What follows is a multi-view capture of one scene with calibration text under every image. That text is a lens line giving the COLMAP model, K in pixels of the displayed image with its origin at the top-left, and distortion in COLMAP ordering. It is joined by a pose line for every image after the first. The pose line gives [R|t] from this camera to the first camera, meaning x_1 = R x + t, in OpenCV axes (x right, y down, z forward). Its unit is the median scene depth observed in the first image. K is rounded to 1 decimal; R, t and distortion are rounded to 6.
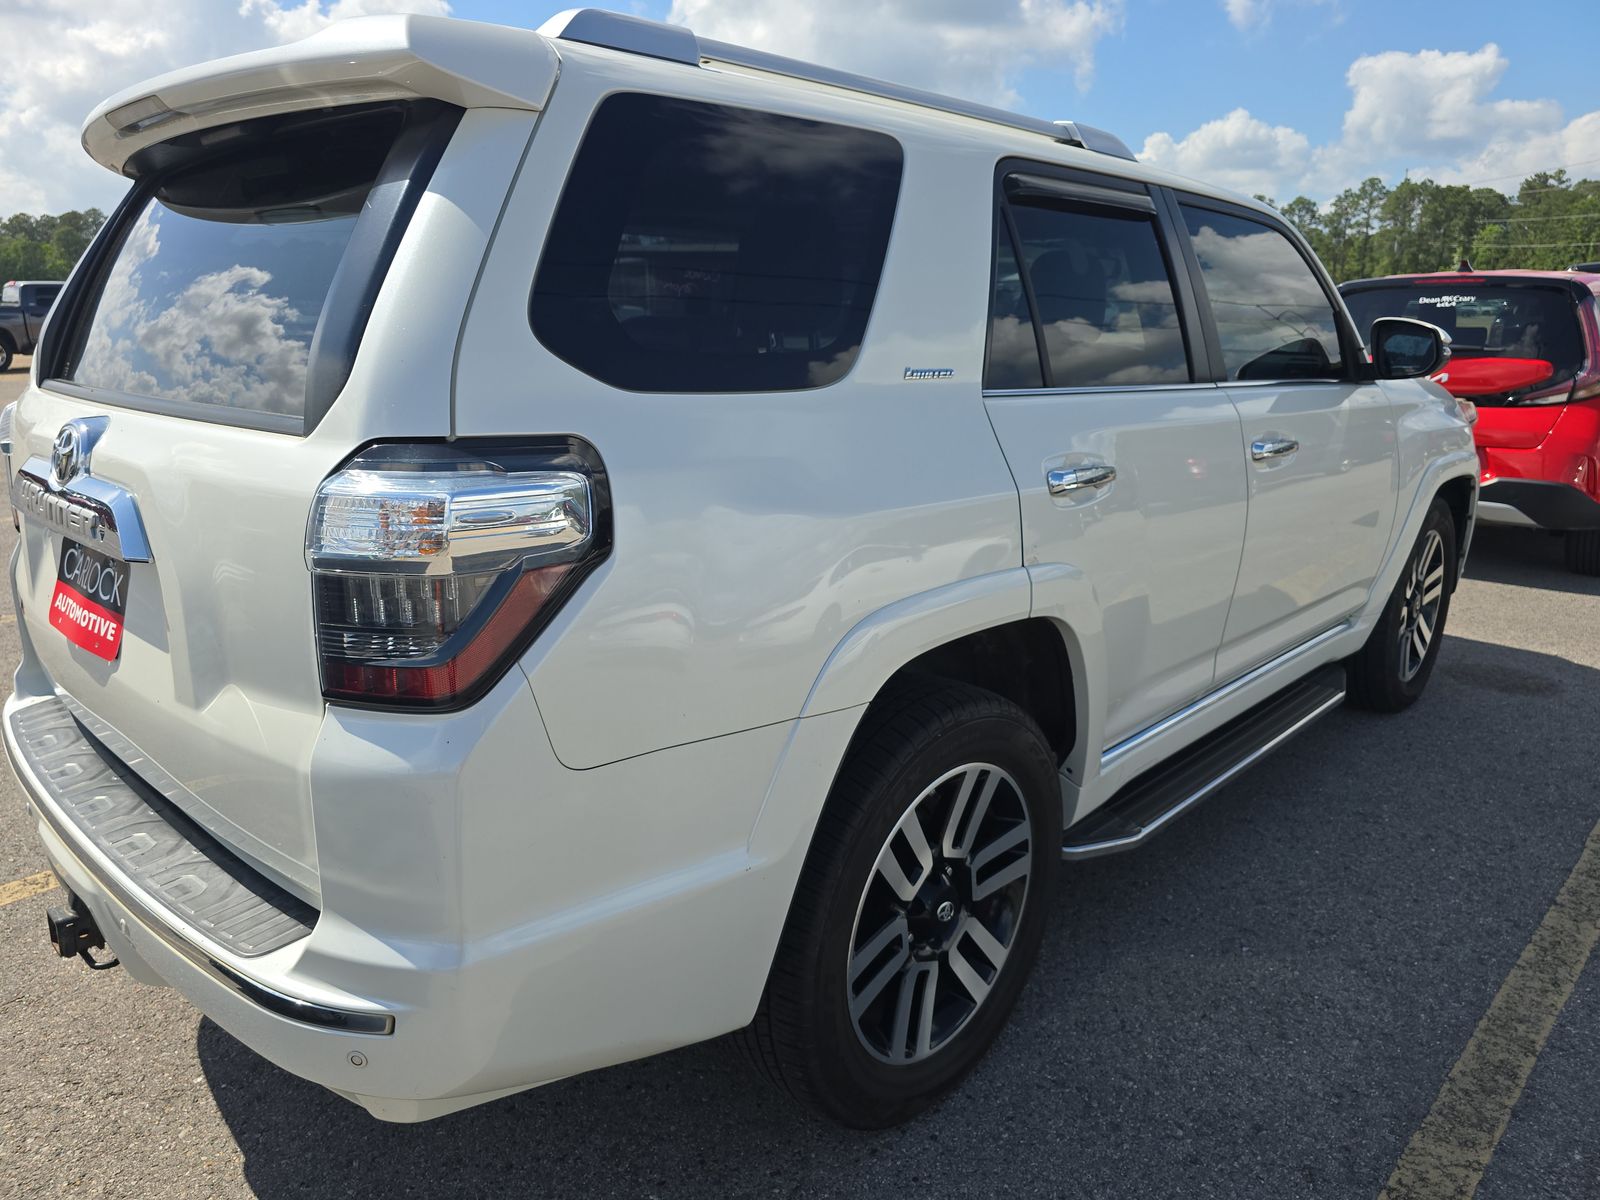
lens RADIAL K [[1102.6, 0, 800.0], [0, 1102.6, 600.0], [0, 0, 1]] dist [0.000604, -0.004644]
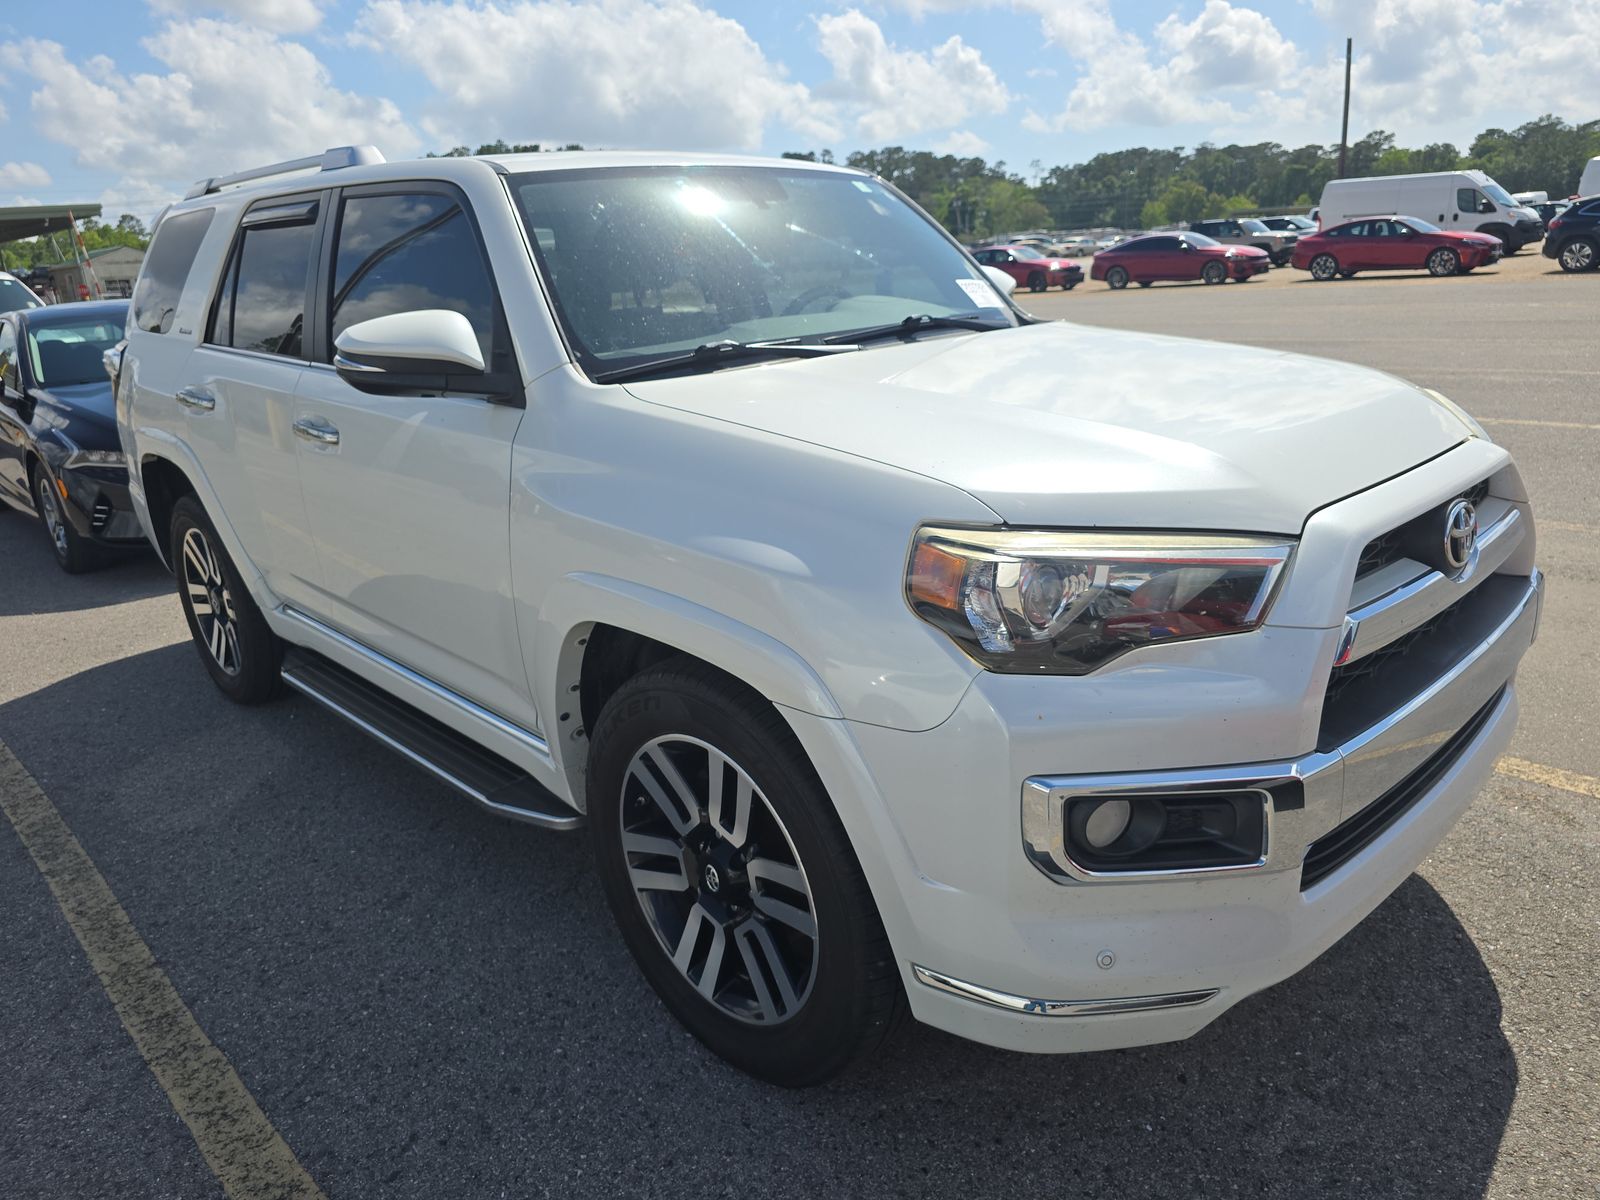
lens RADIAL K [[1085.7, 0, 800.0], [0, 1085.7, 600.0], [0, 0, 1]] dist [0.005420, -0.003153]
pose [[-0.036967, 0.311112, -0.949654, 1.638567], [-0.191976, 0.930392, 0.312275, -0.464374], [0.980703, 0.193855, 0.025332, 1.643045]]
